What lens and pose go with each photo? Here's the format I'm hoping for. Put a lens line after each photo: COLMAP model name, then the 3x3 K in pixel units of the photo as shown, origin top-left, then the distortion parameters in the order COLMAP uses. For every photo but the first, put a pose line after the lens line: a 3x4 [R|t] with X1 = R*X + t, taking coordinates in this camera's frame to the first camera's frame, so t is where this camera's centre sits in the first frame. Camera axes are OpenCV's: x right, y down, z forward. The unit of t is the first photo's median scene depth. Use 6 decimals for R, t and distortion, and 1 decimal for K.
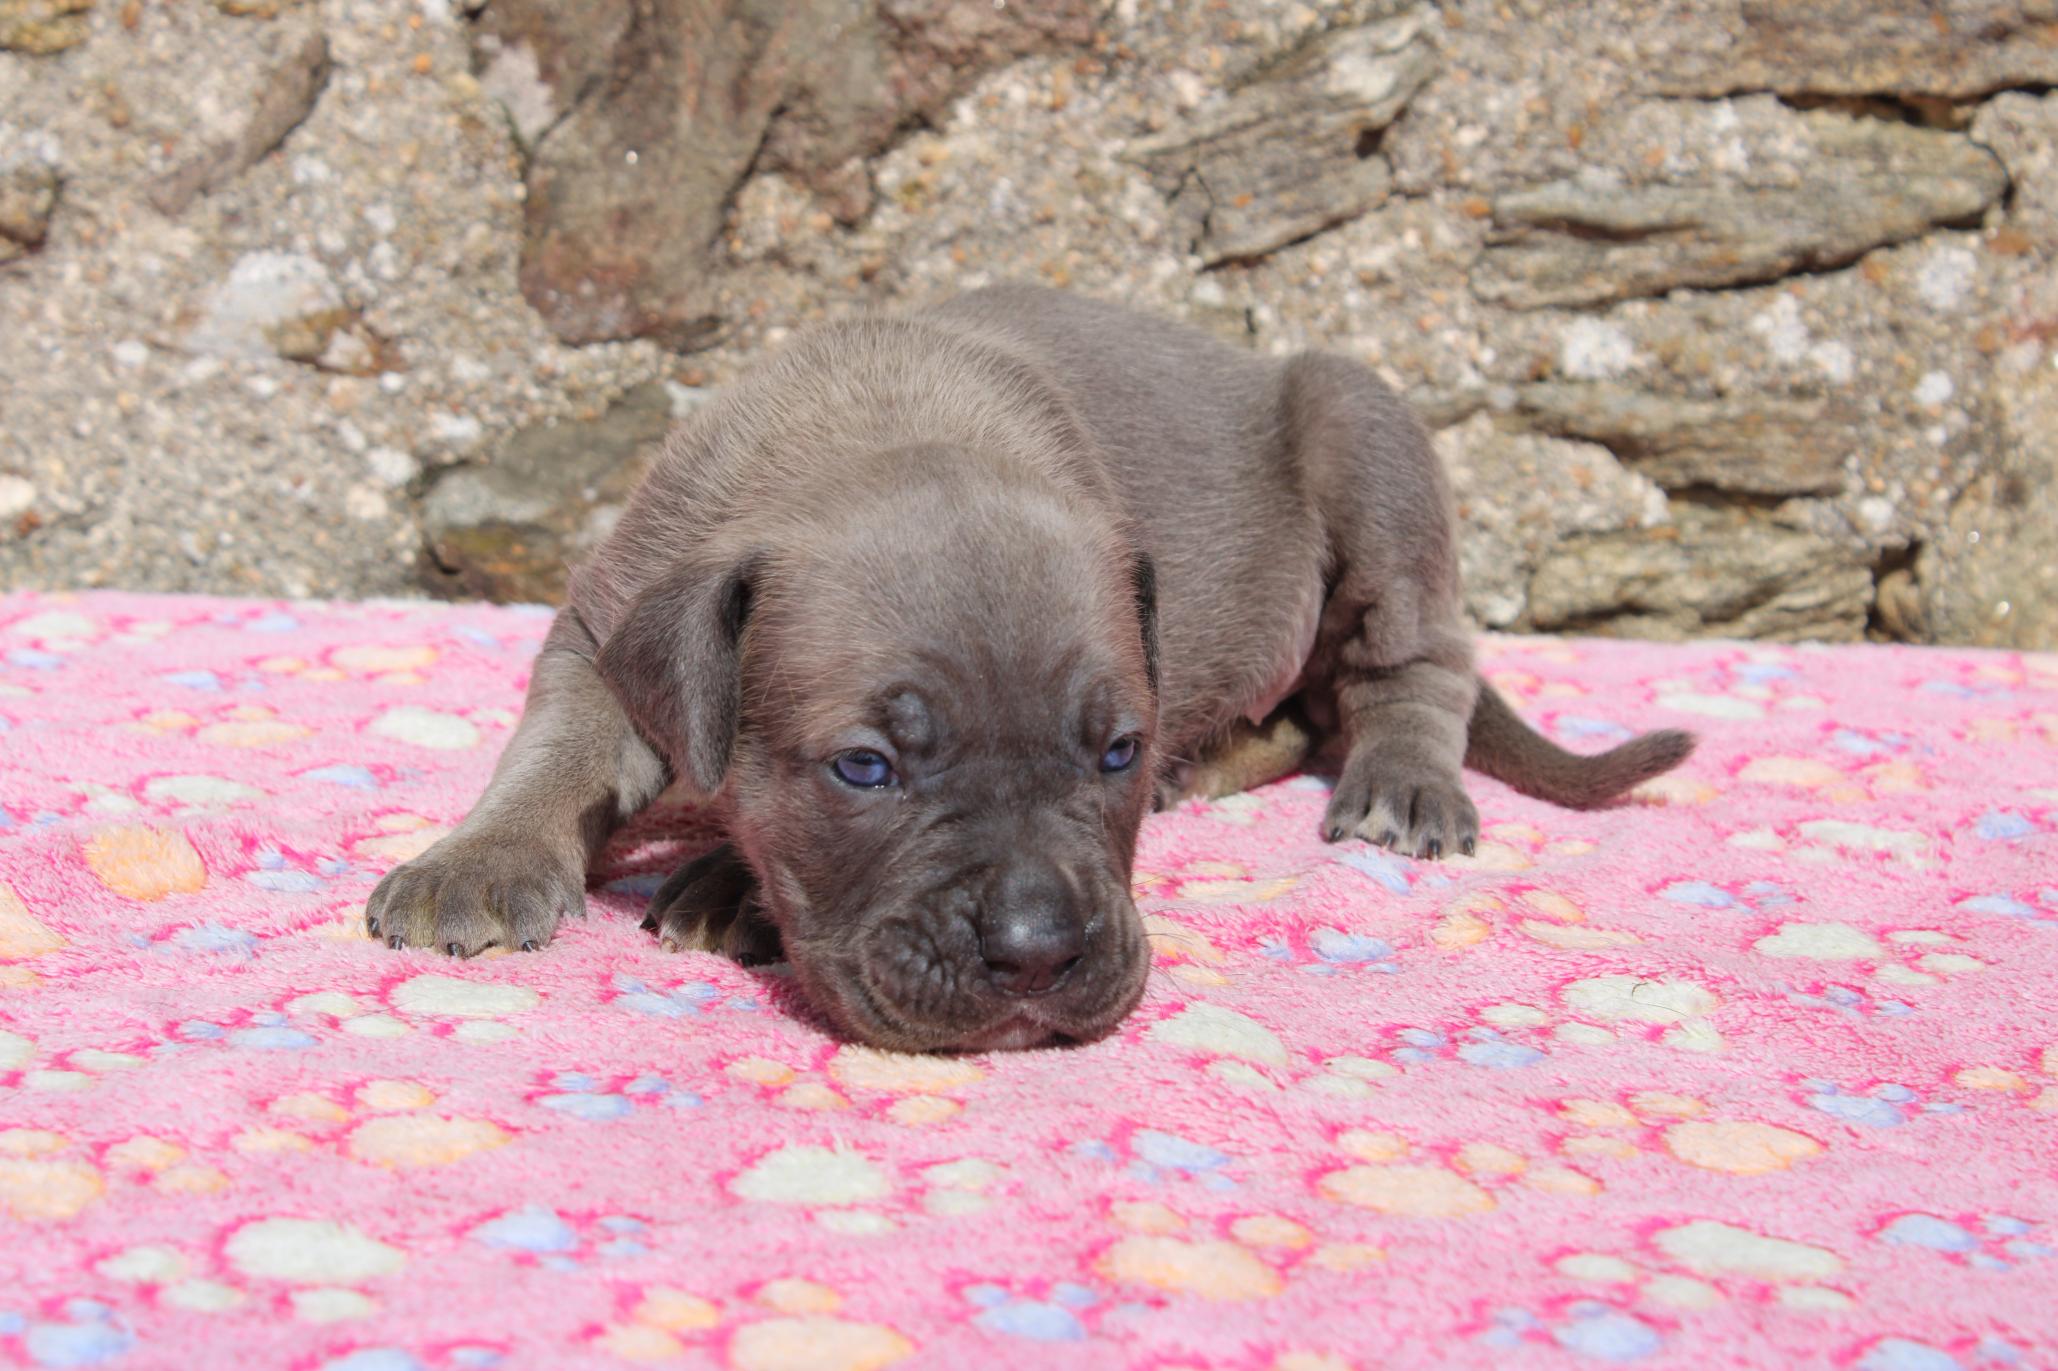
lens RADIAL K [[4638.2, 0, 1025.5], [0, 4638.2, 683.5], [0, 0, 1]] dist [0.058006, 0.000000]
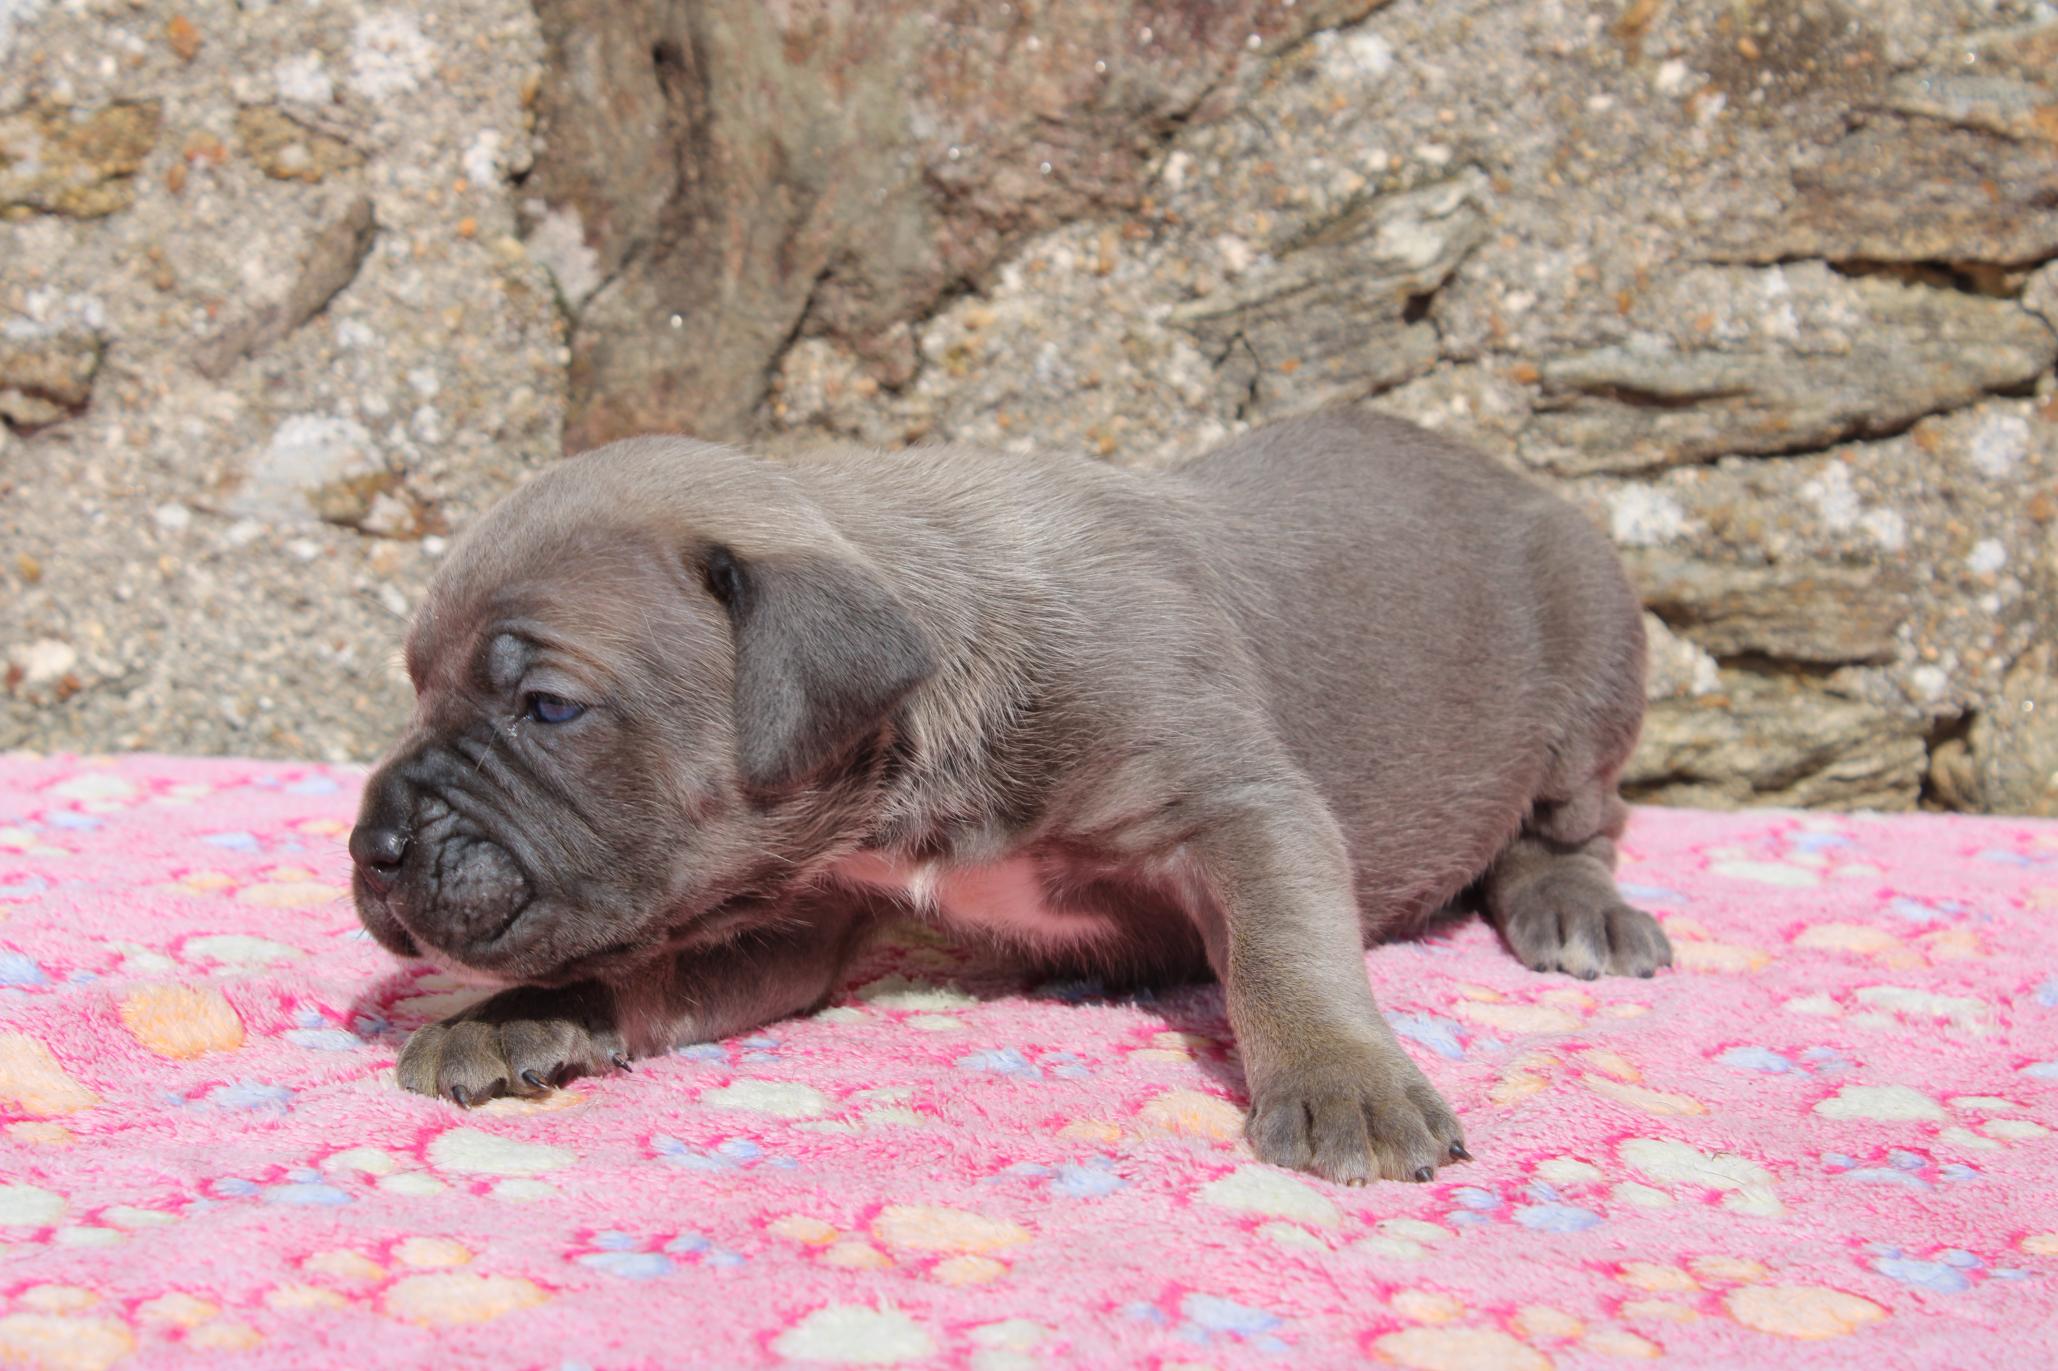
lens RADIAL K [[4638.2, 0, 1024.5], [0, 4638.2, 685.1], [0, 0, 1]] dist [0.058006, 0.000000]
pose [[0.999959, 0.002688, -0.008625, -0.001297], [-0.003036, 0.999167, -0.040685, 0.005008], [0.008509, 0.040709, 0.999135, 0.008490]]
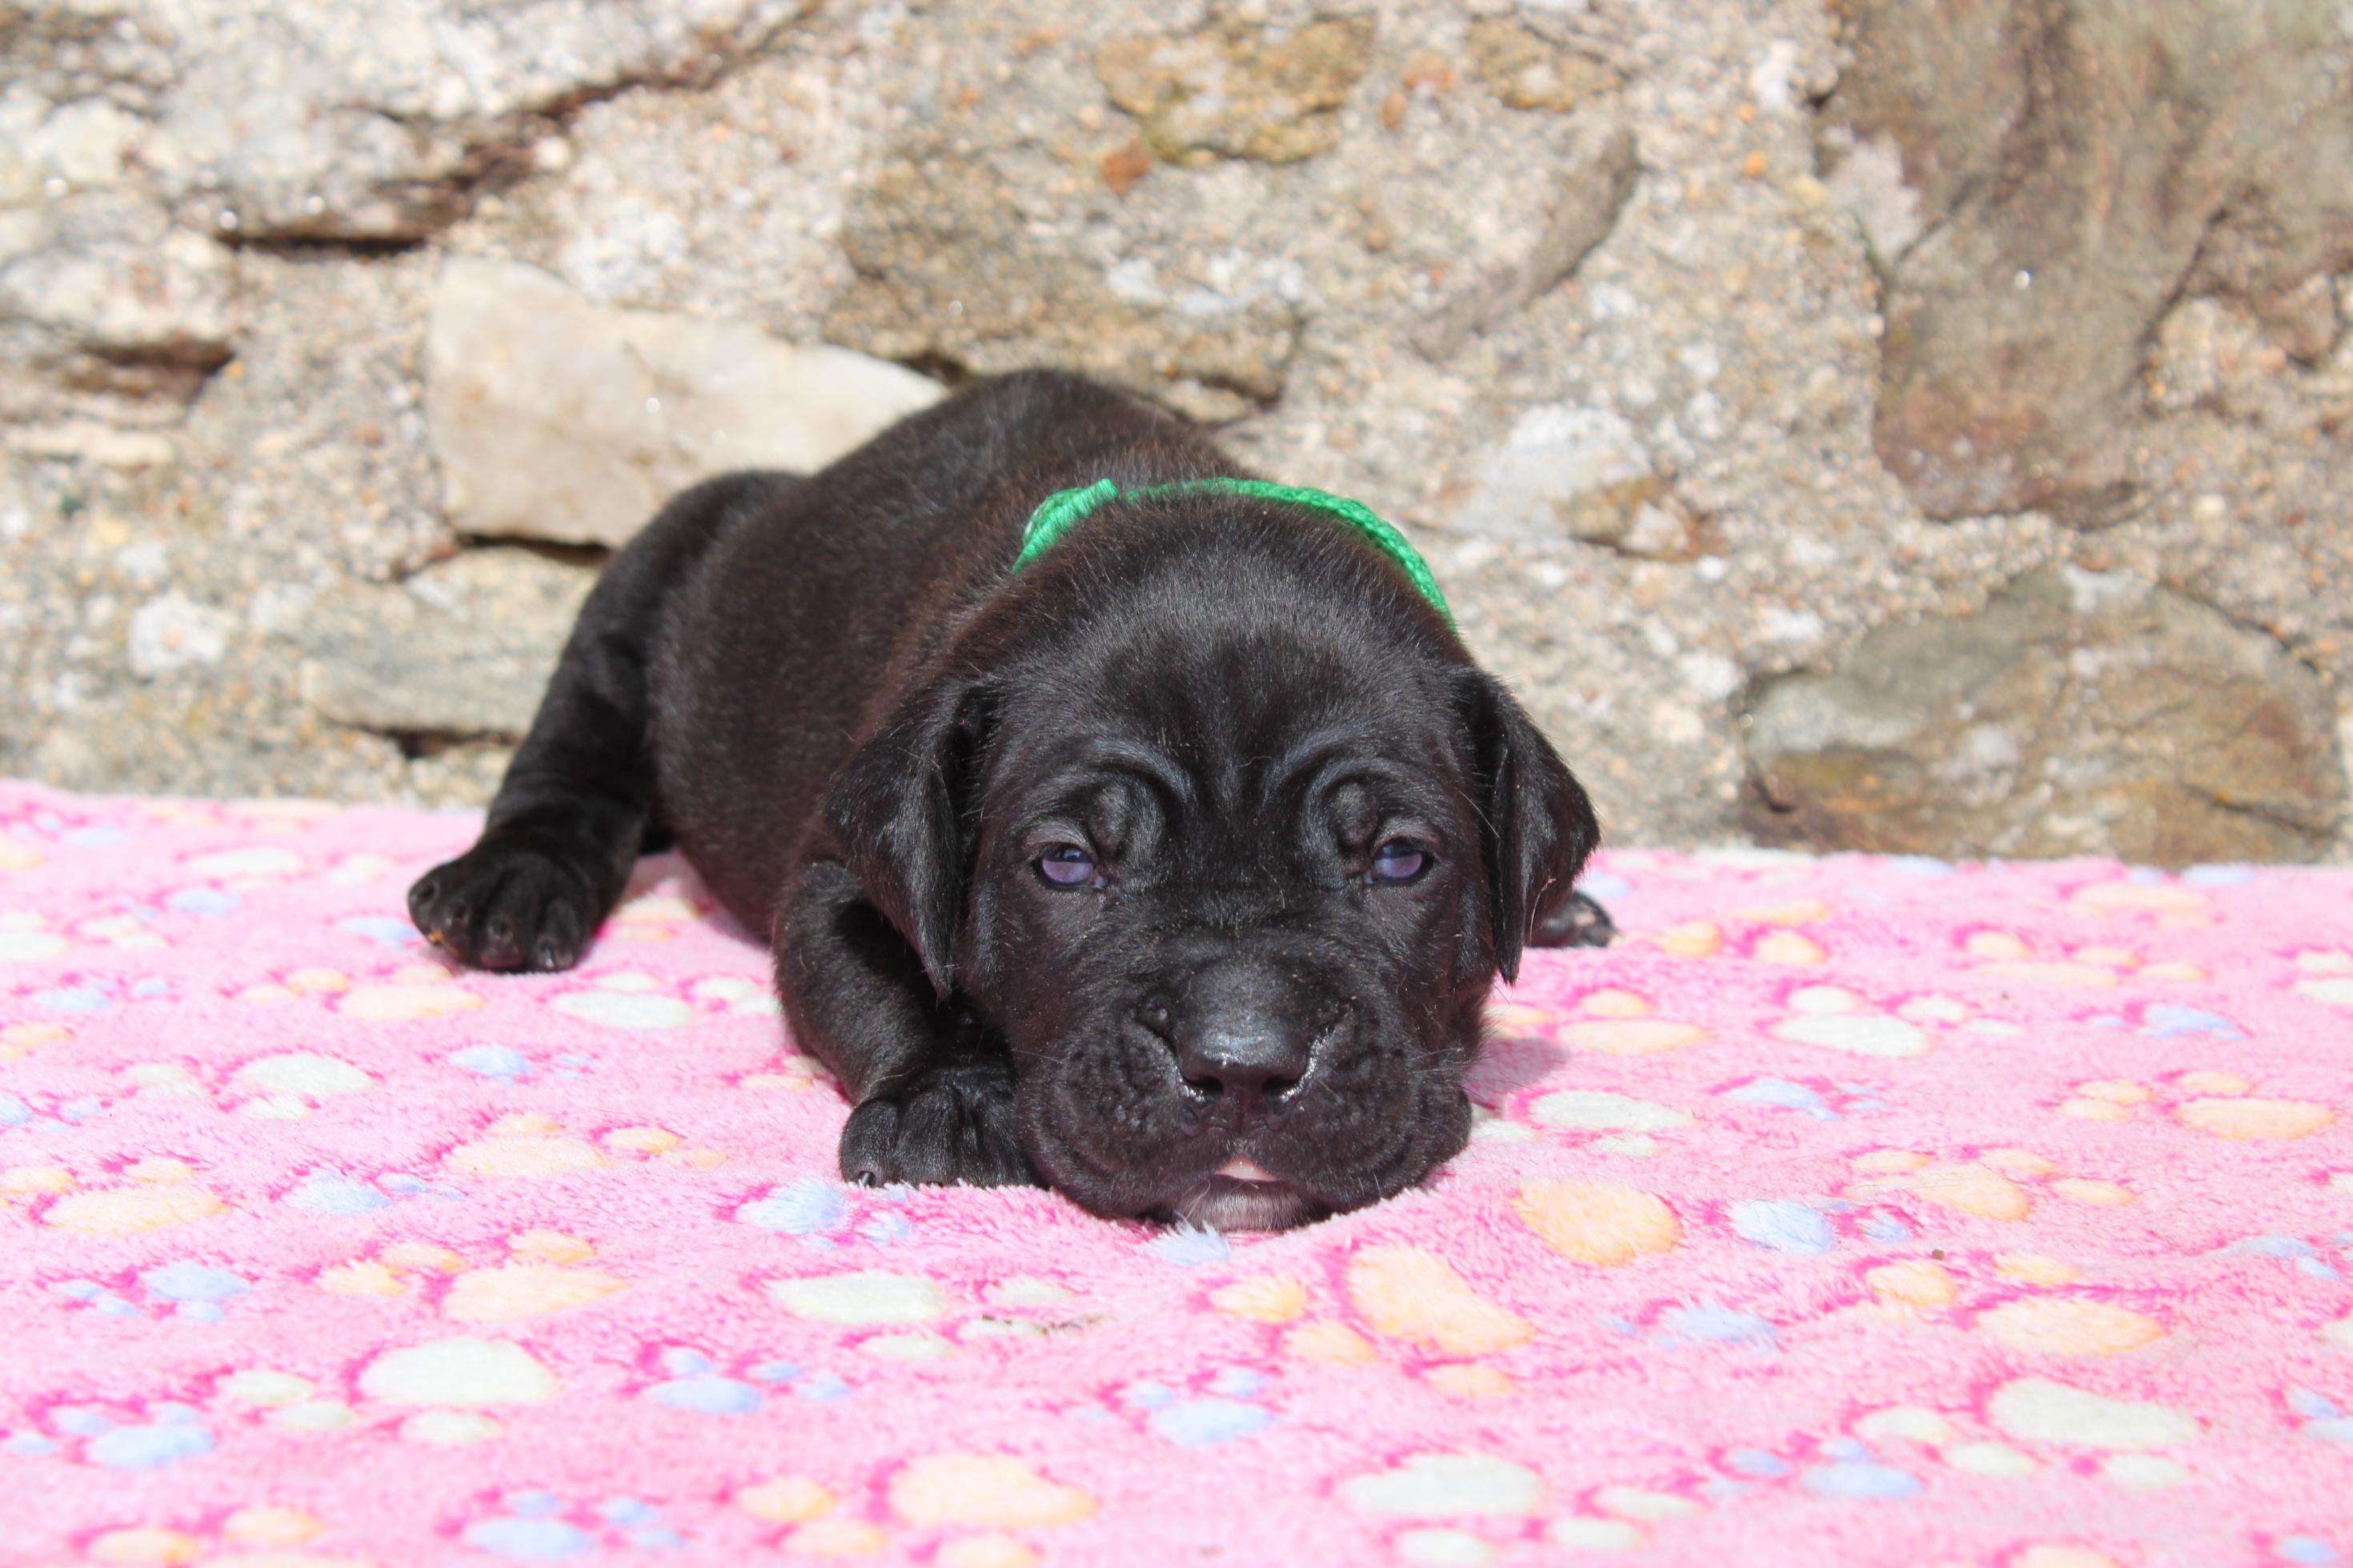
lens RADIAL K [[5303.3, 0, 1163.4], [0, 5303.3, 780.7], [0, 0, 1]] dist [0.058006, 0.000000]
pose [[0.987716, 0.001221, -0.156255, -0.087858], [-0.004768, 0.999739, -0.022329, -0.008520], [0.156187, 0.022800, 0.987464, 0.098040]]
